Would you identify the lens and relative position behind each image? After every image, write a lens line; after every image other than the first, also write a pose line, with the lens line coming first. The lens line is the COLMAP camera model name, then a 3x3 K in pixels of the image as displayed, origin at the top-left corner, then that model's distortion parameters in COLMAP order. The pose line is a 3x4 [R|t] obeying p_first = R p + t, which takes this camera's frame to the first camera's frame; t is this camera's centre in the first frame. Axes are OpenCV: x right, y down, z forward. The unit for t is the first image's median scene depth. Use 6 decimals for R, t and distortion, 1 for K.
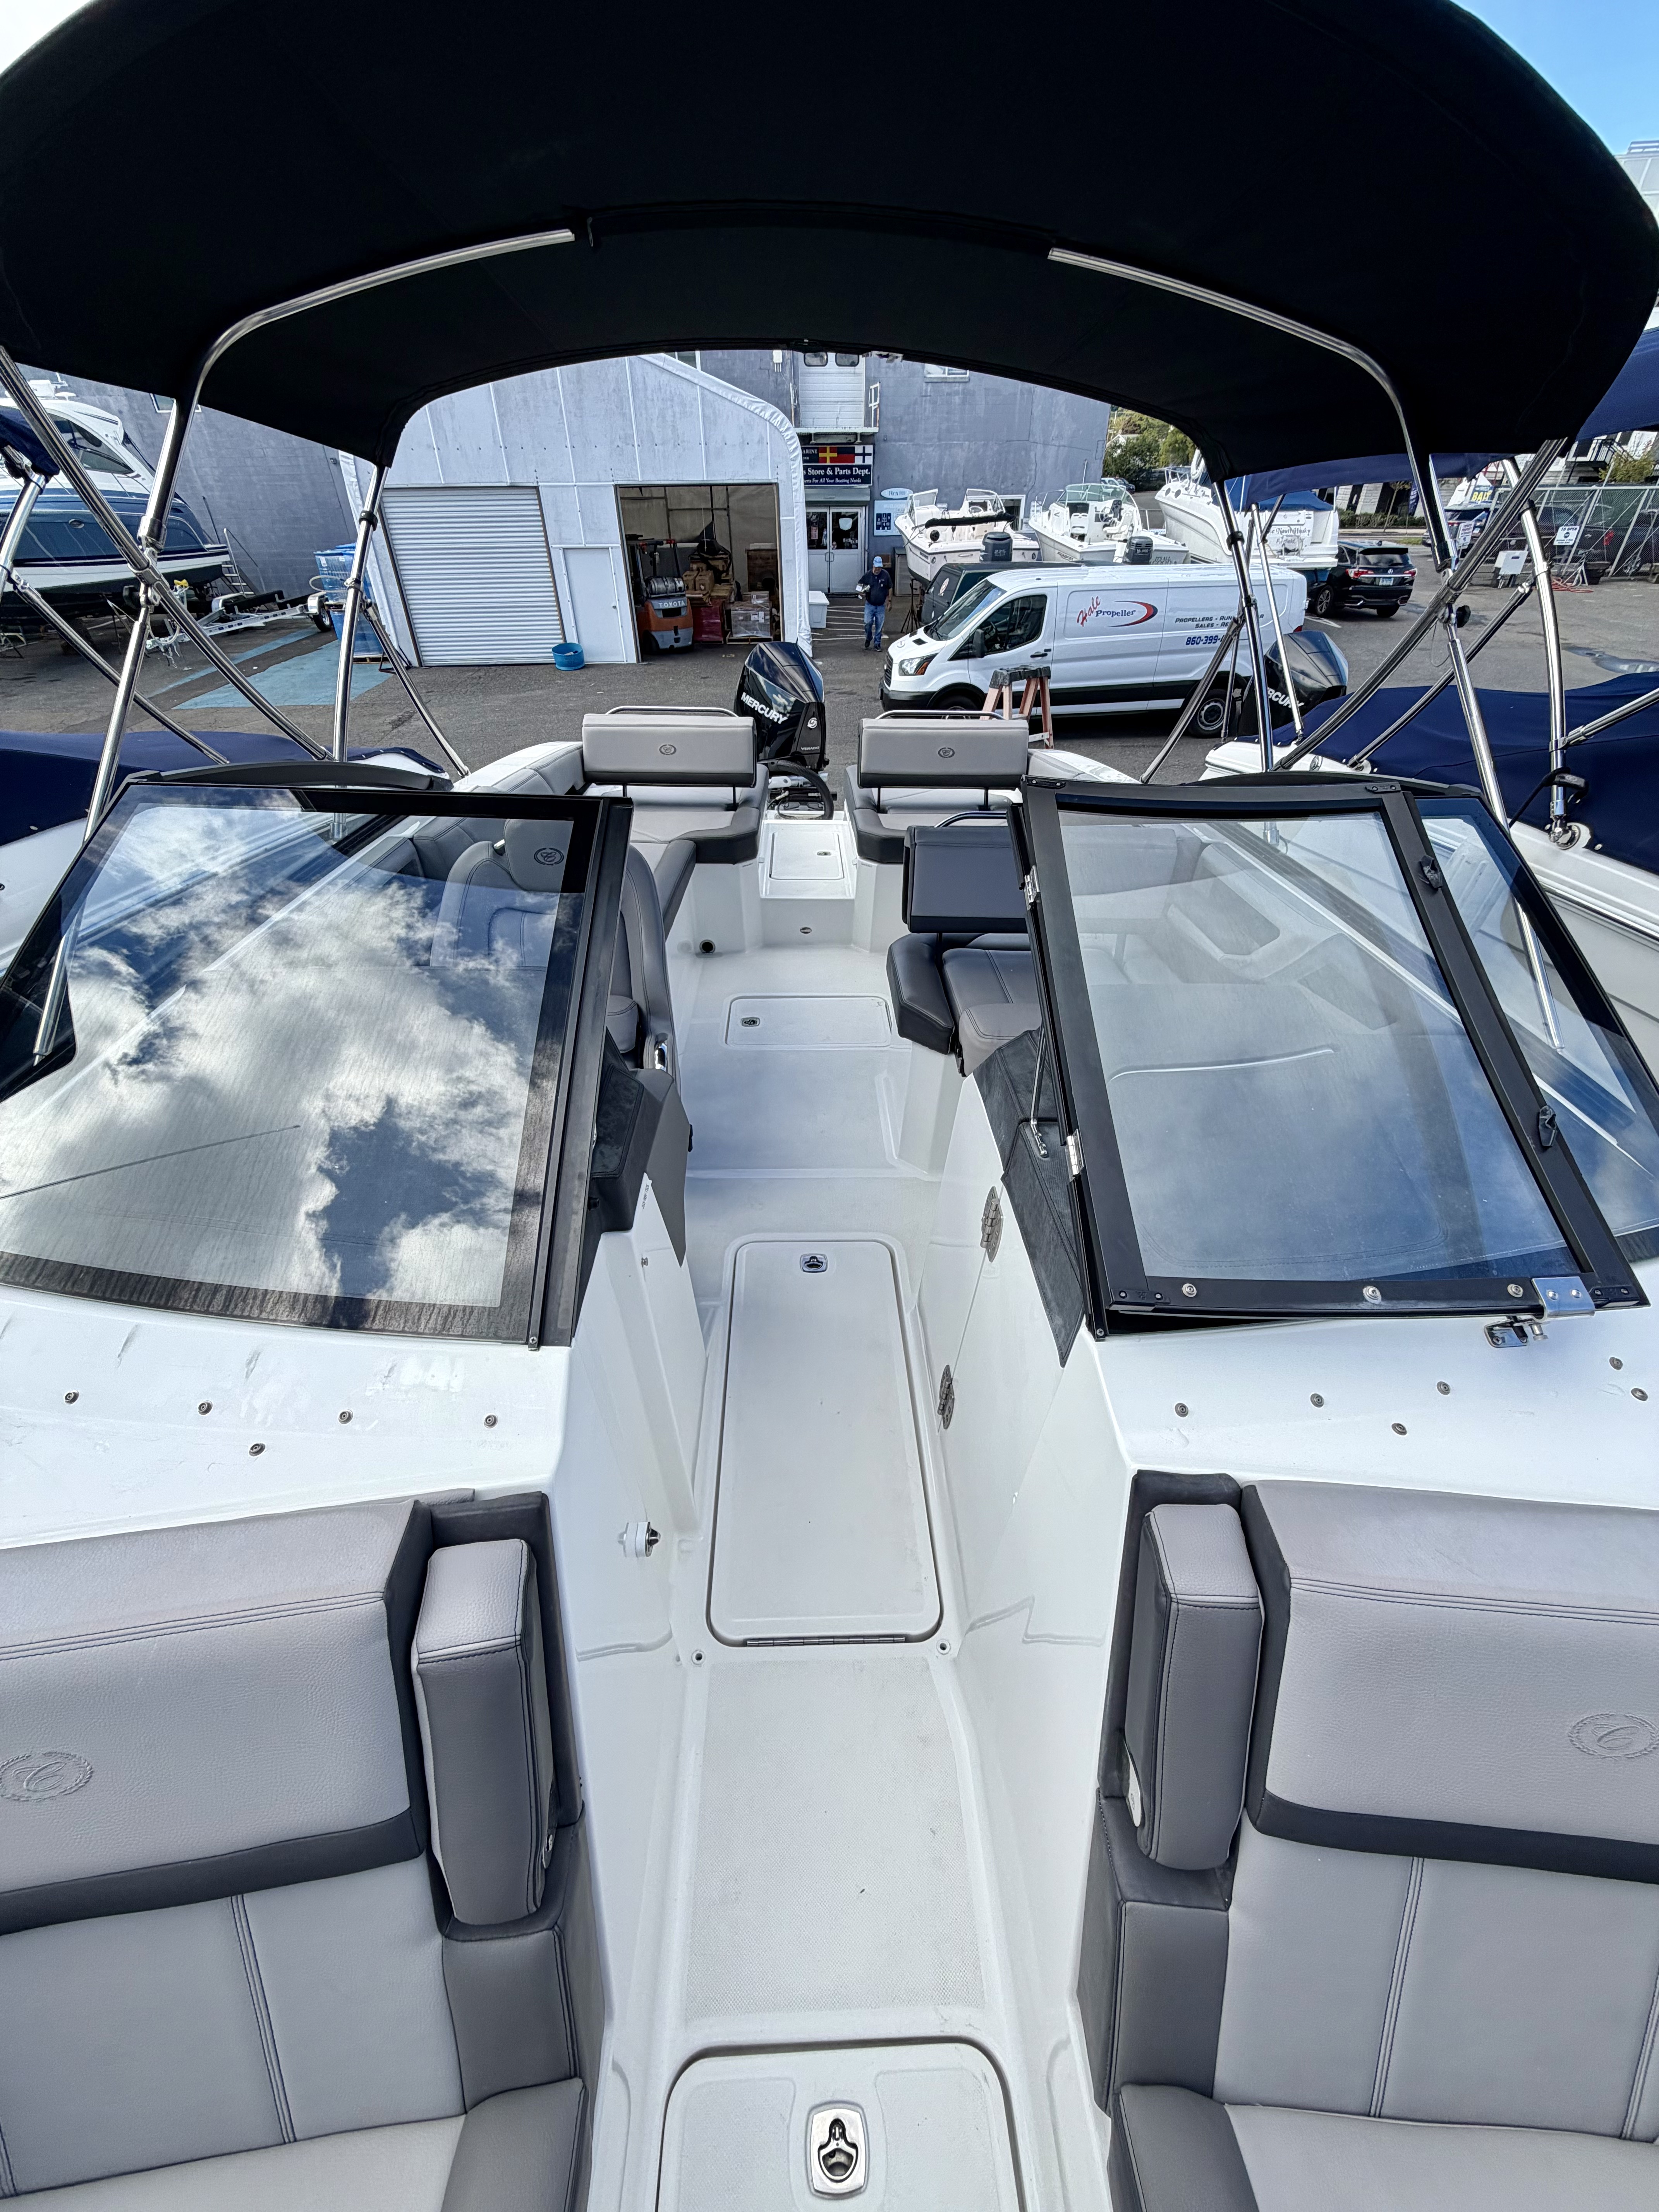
lens RADIAL K [[880.9, 0, 829.5], [0, 880.9, 1106.0], [0, 0, 1]] dist [0.000327, -0.000501]
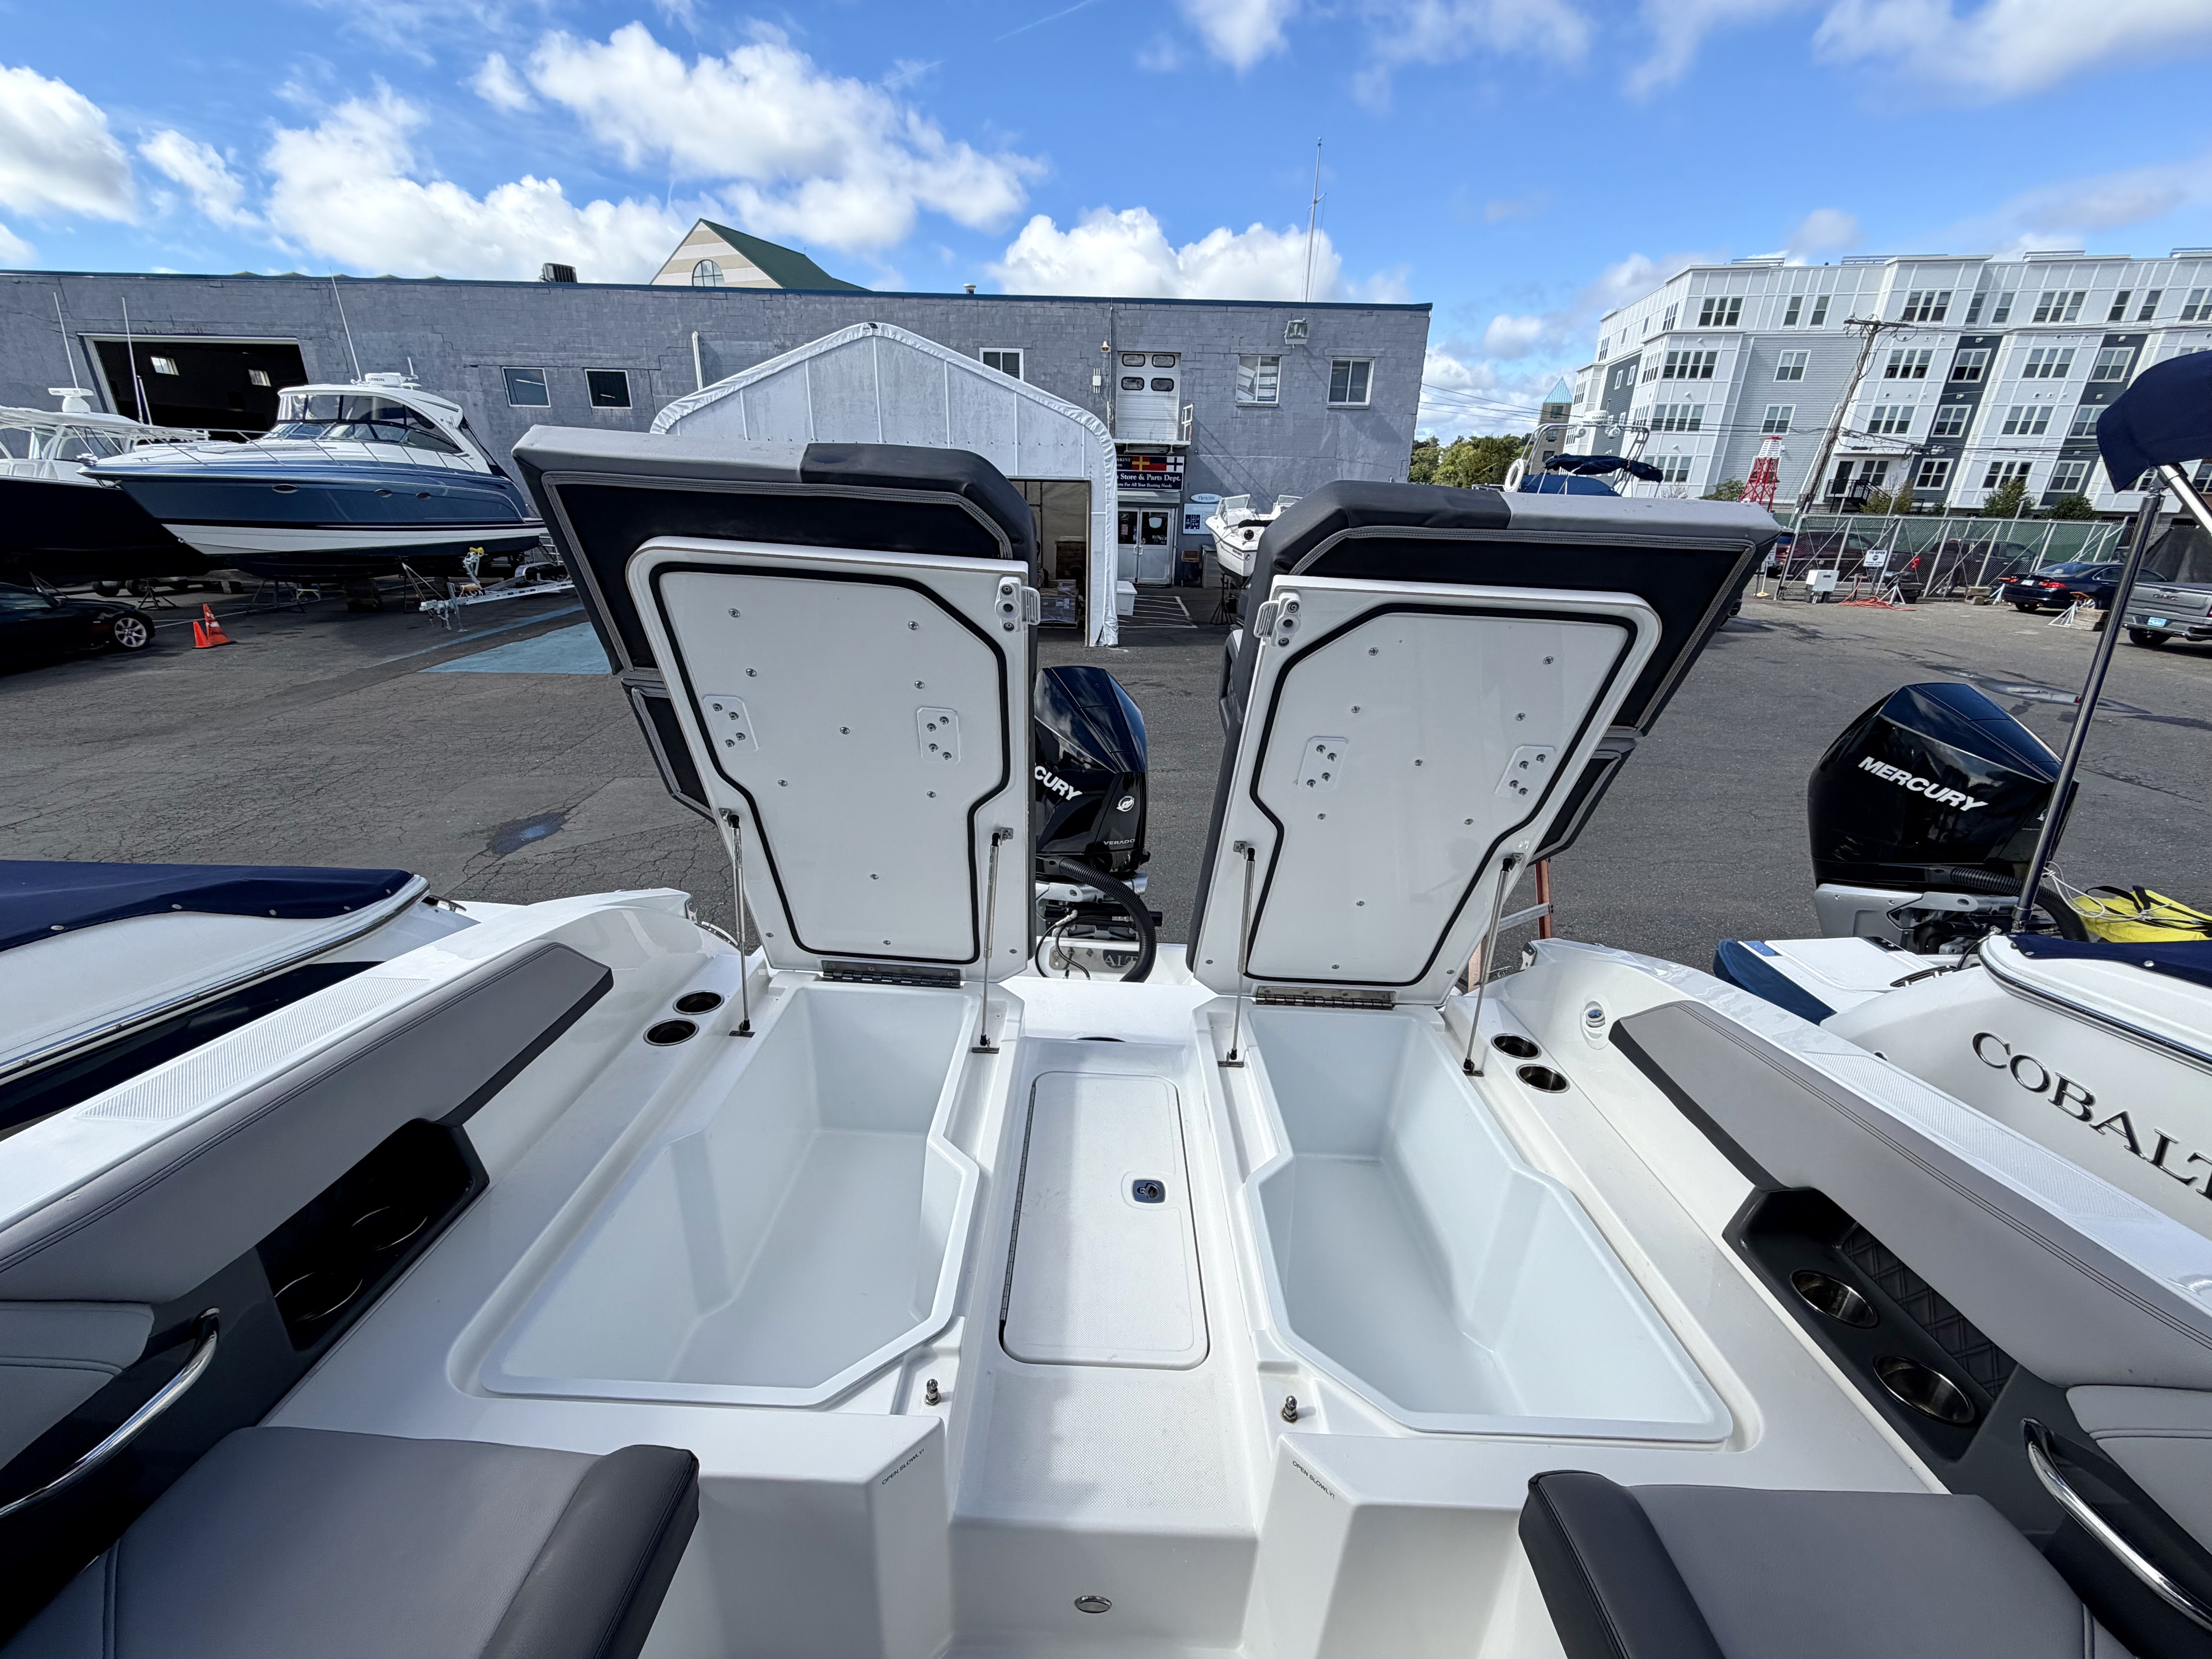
lens RADIAL K [[880.9, 0, 1102.6], [0, 880.9, 829.7], [0, 0, 1]] dist [0.000327, -0.000501]
pose [[0.998811, 0.043235, -0.022531, -0.006207], [-0.047477, 0.967616, -0.247922, -0.083476], [0.011083, 0.248697, 0.968518, 0.136798]]
